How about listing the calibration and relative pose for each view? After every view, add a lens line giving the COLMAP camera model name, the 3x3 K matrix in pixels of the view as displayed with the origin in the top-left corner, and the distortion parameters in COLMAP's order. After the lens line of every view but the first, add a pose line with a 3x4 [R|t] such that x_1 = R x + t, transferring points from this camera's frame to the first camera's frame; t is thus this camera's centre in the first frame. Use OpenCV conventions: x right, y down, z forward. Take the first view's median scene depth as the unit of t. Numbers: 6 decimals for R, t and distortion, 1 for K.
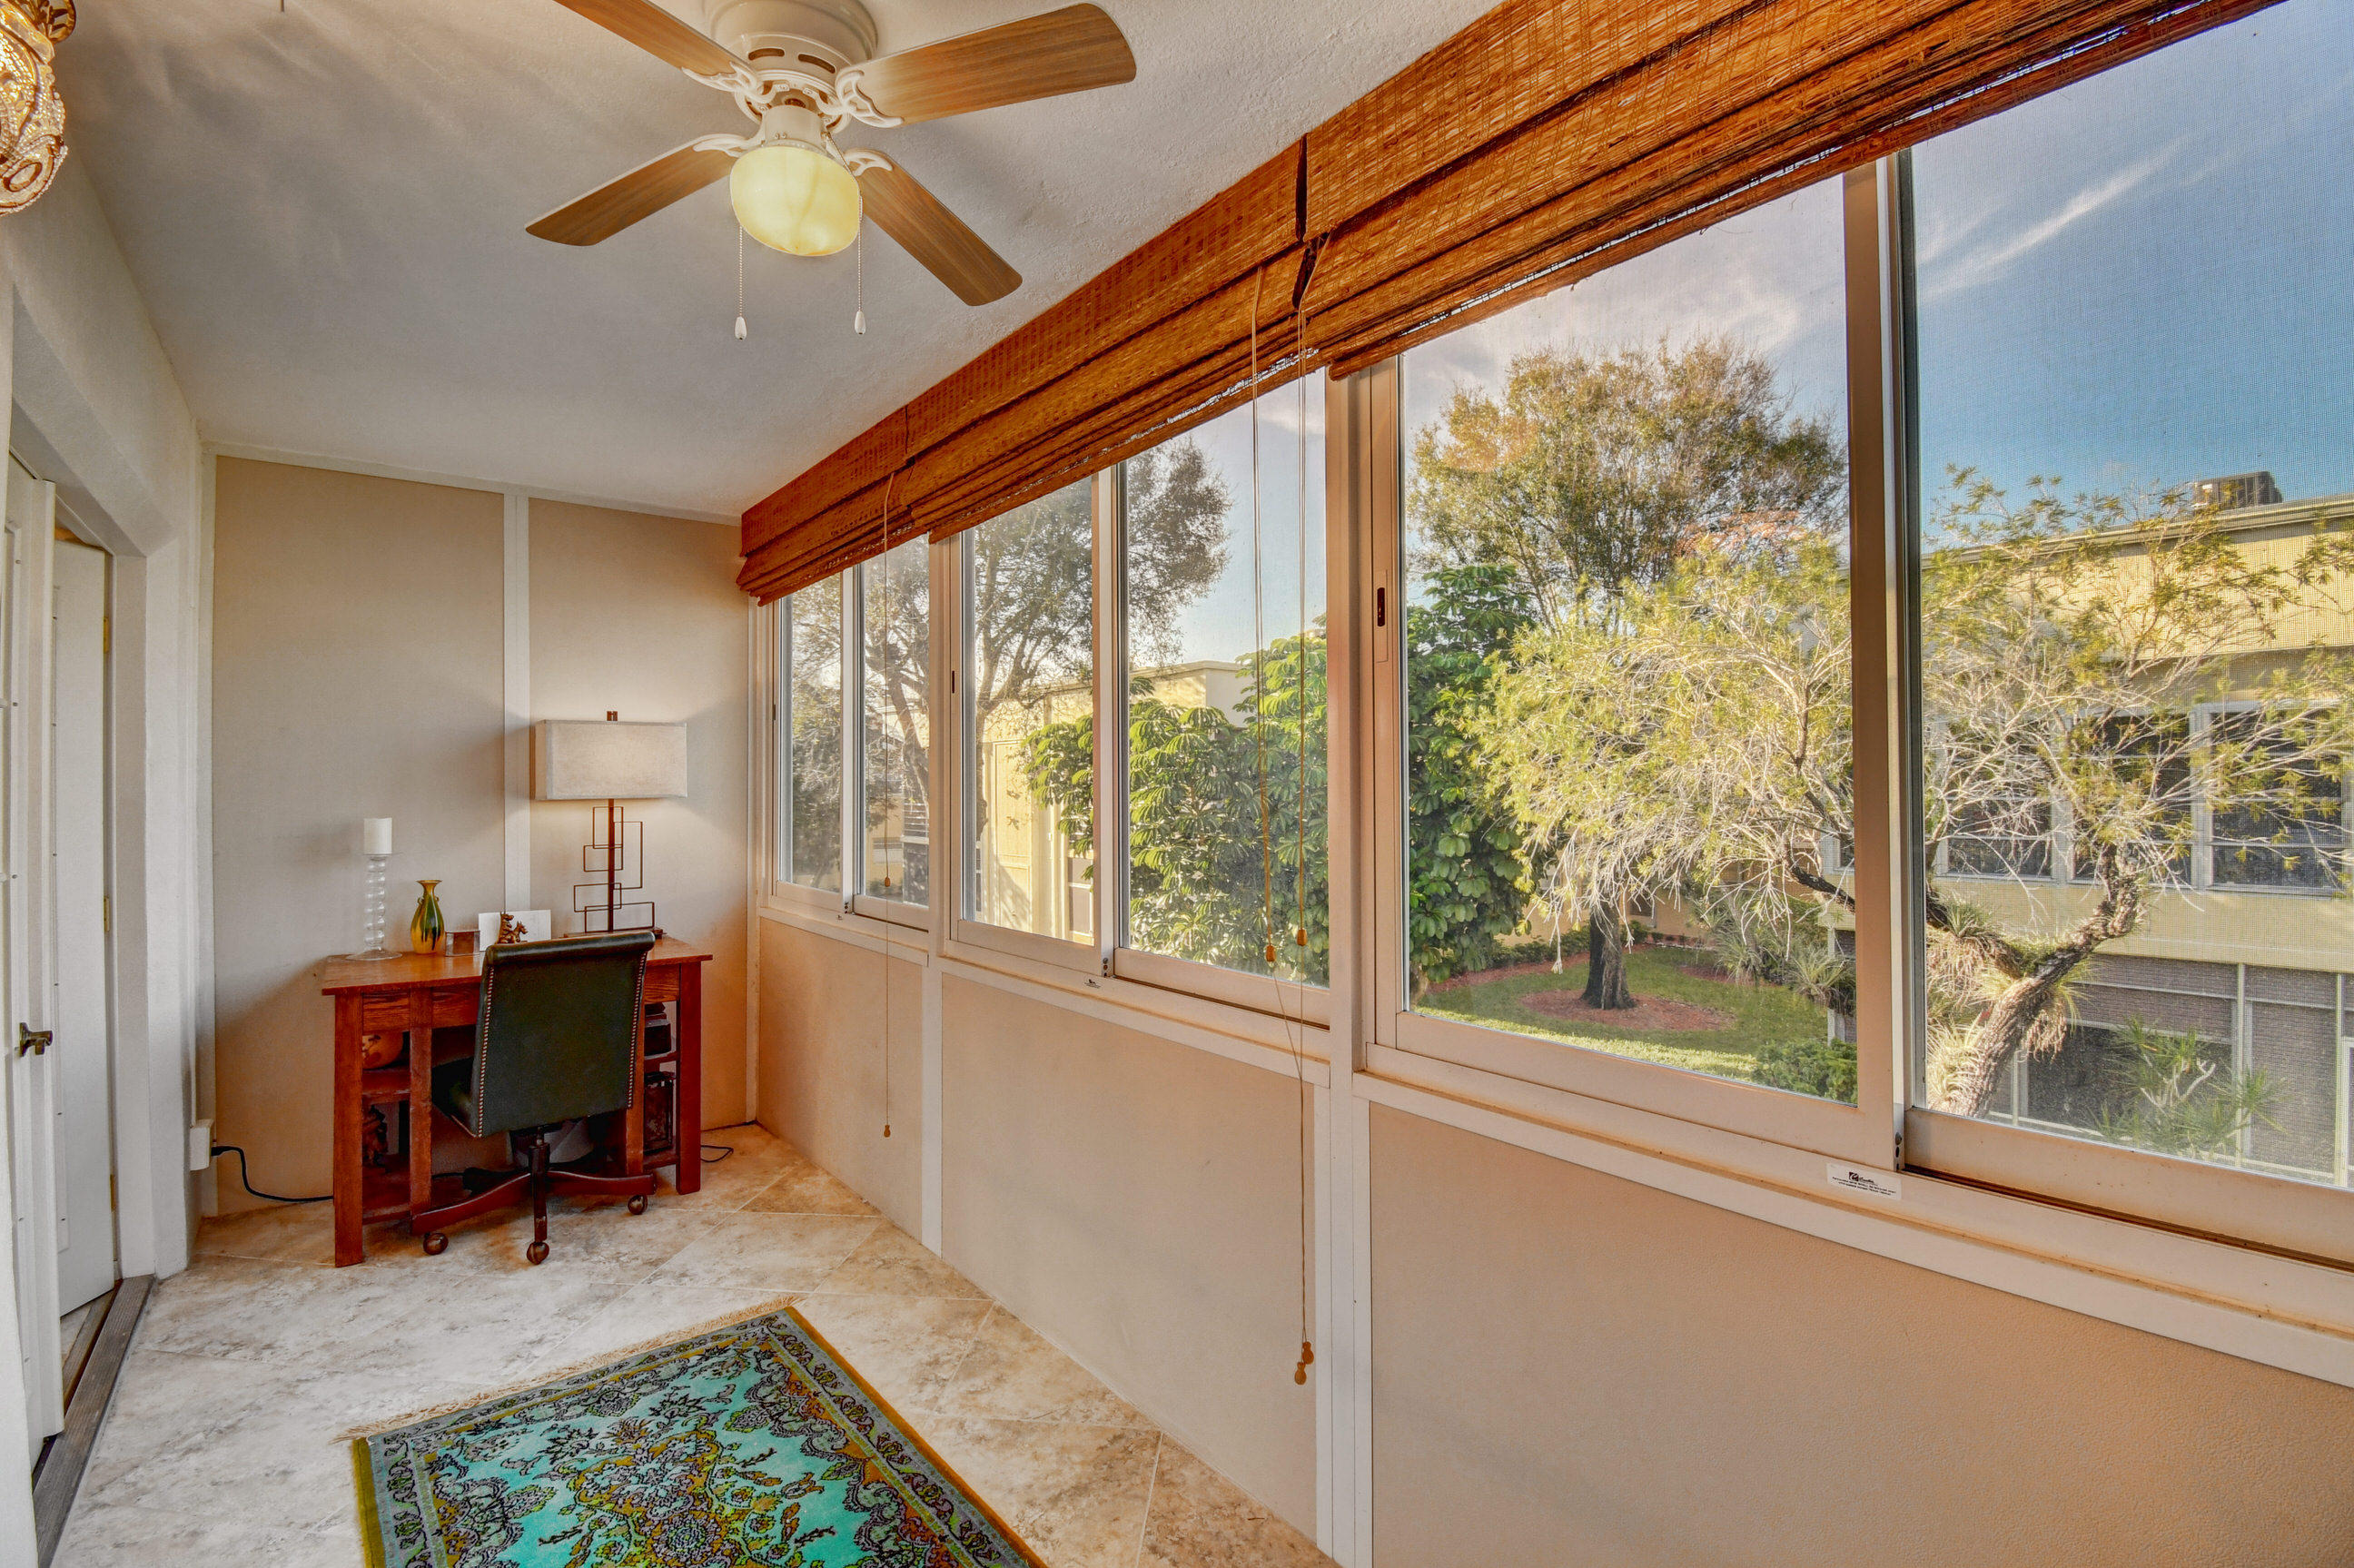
lens RADIAL K [[1051.1, 0, 1142.9], [0, 1051.1, 772.0], [0, 0, 1]] dist [0.003848, -0.015945]
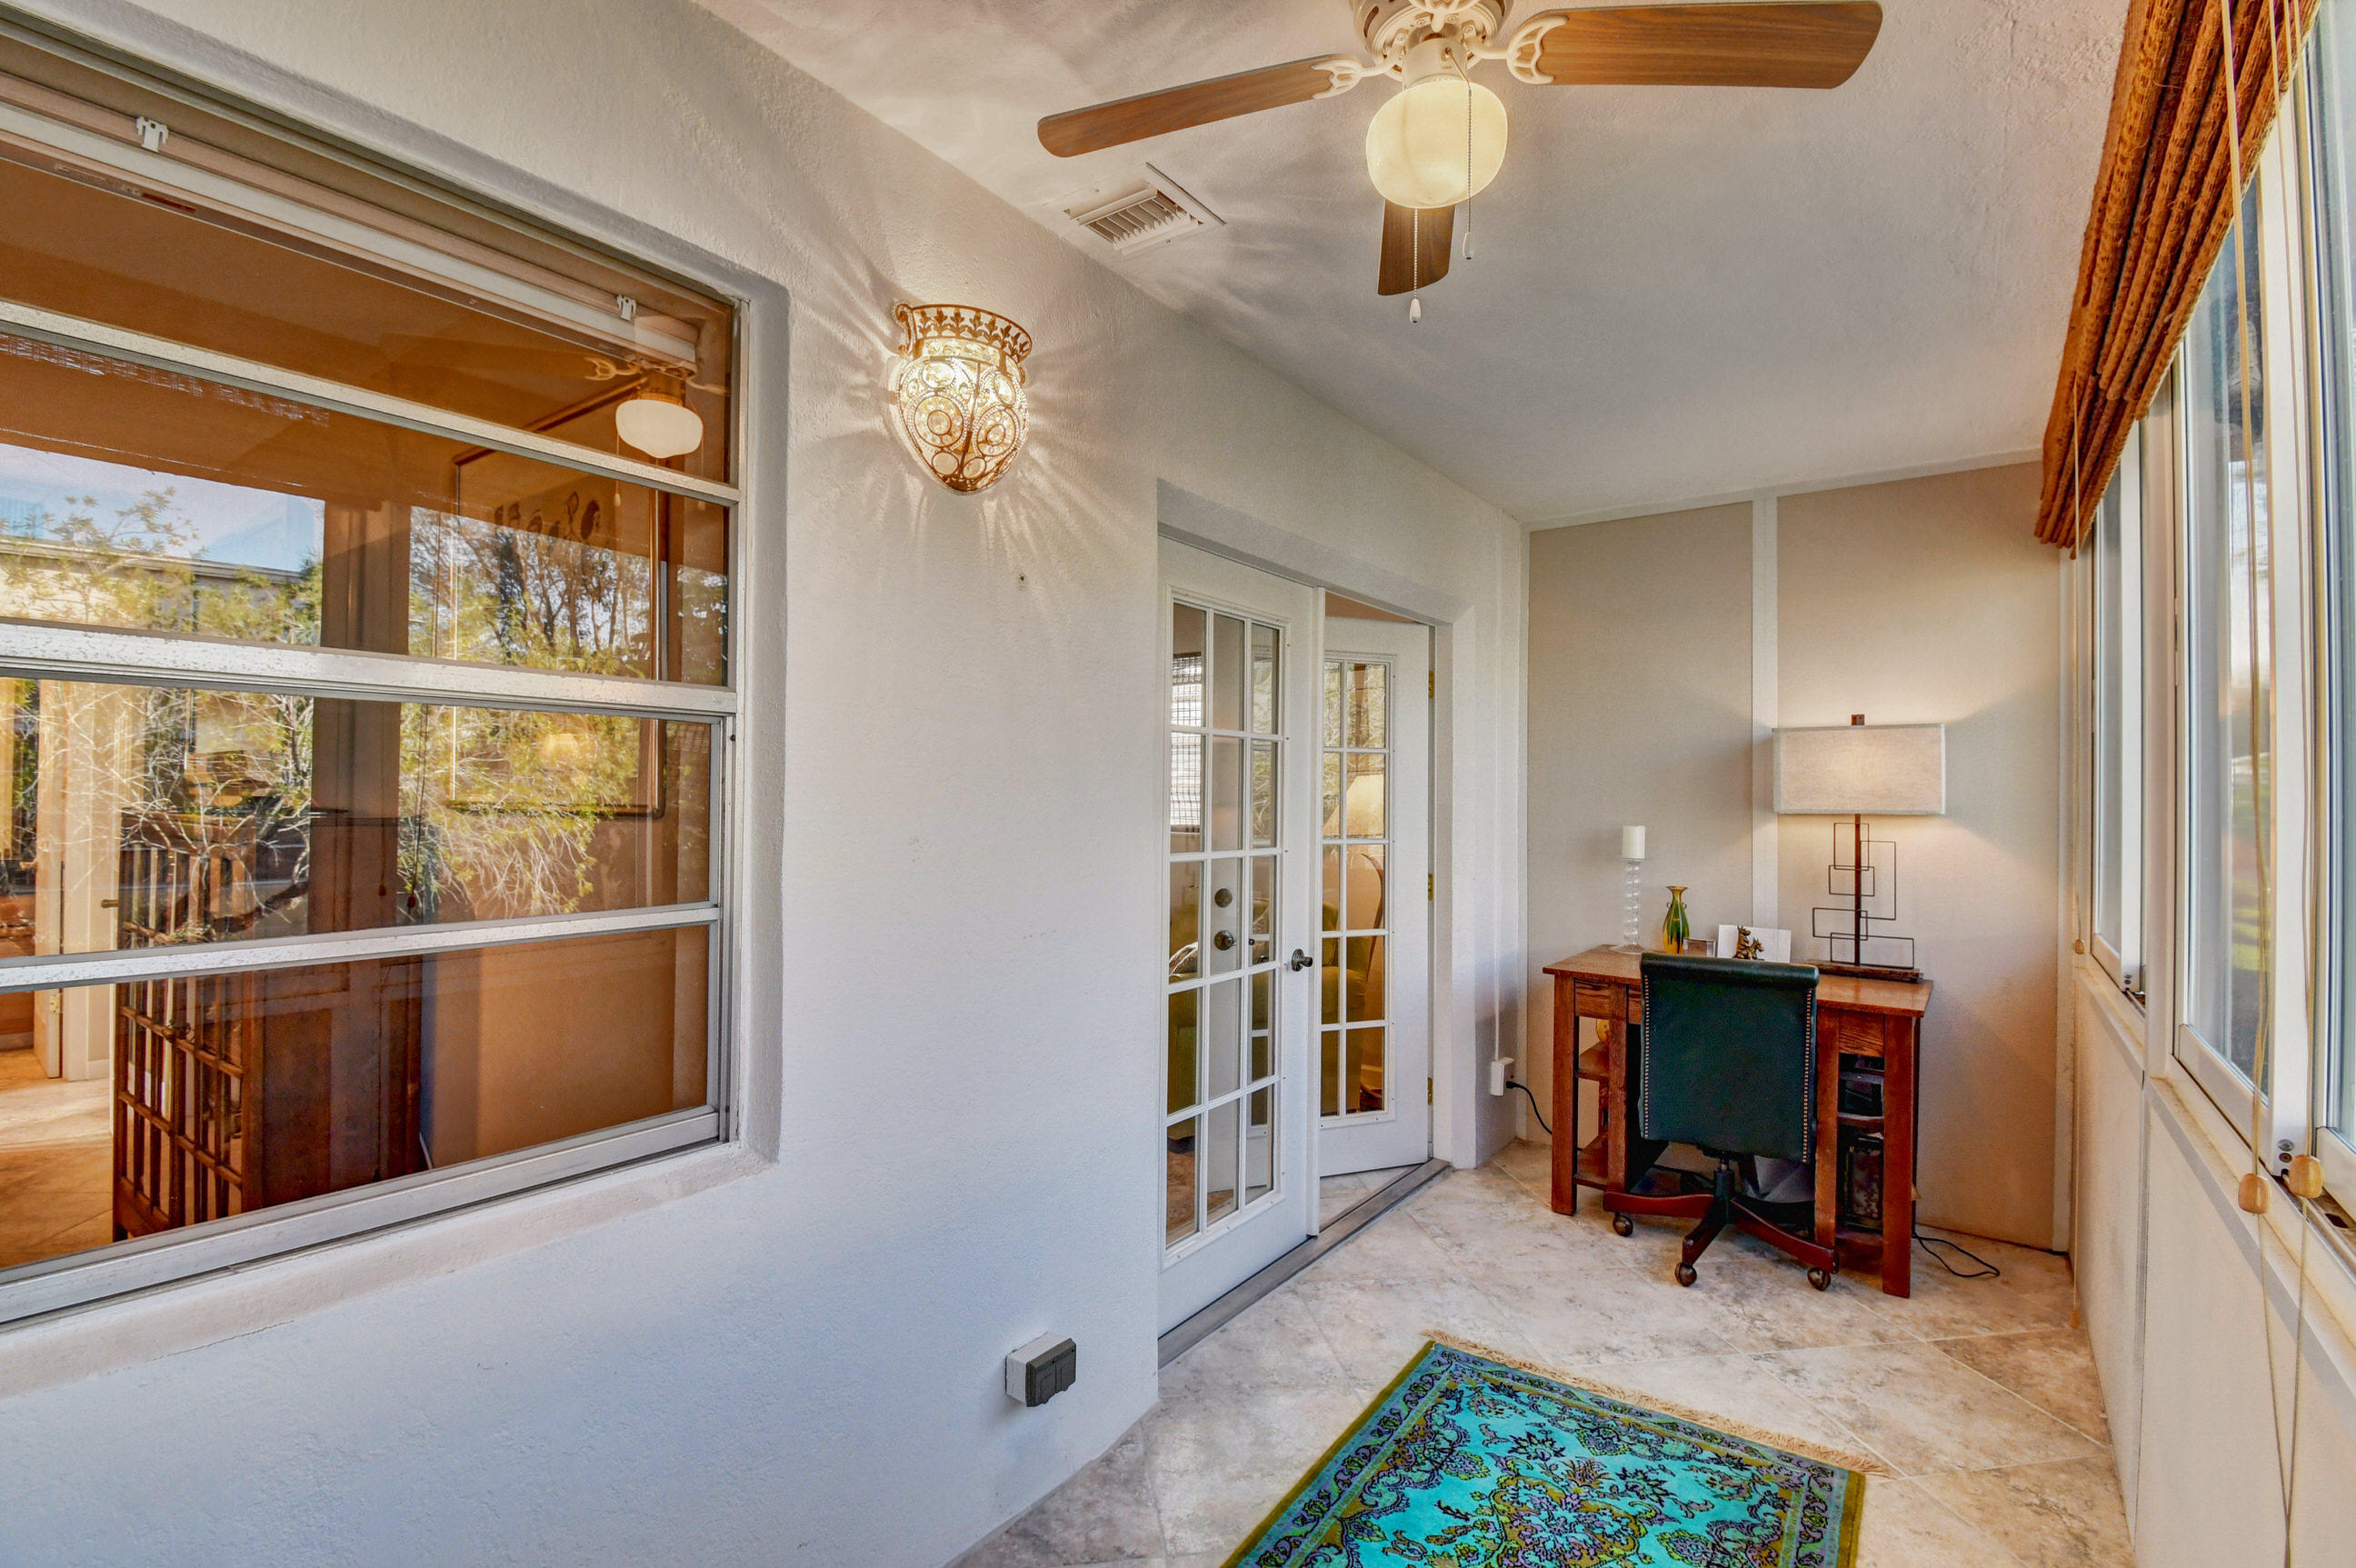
lens RADIAL K [[1052.2, 0, 1176.2], [0, 1052.2, 774.7], [0, 0, 1]] dist [0.003848, -0.015945]
pose [[0.281266, -0.011568, -0.959560, 0.262943], [-0.000509, 0.999925, -0.012204, 0.005274], [0.959630, 0.003920, 0.281239, 0.299483]]
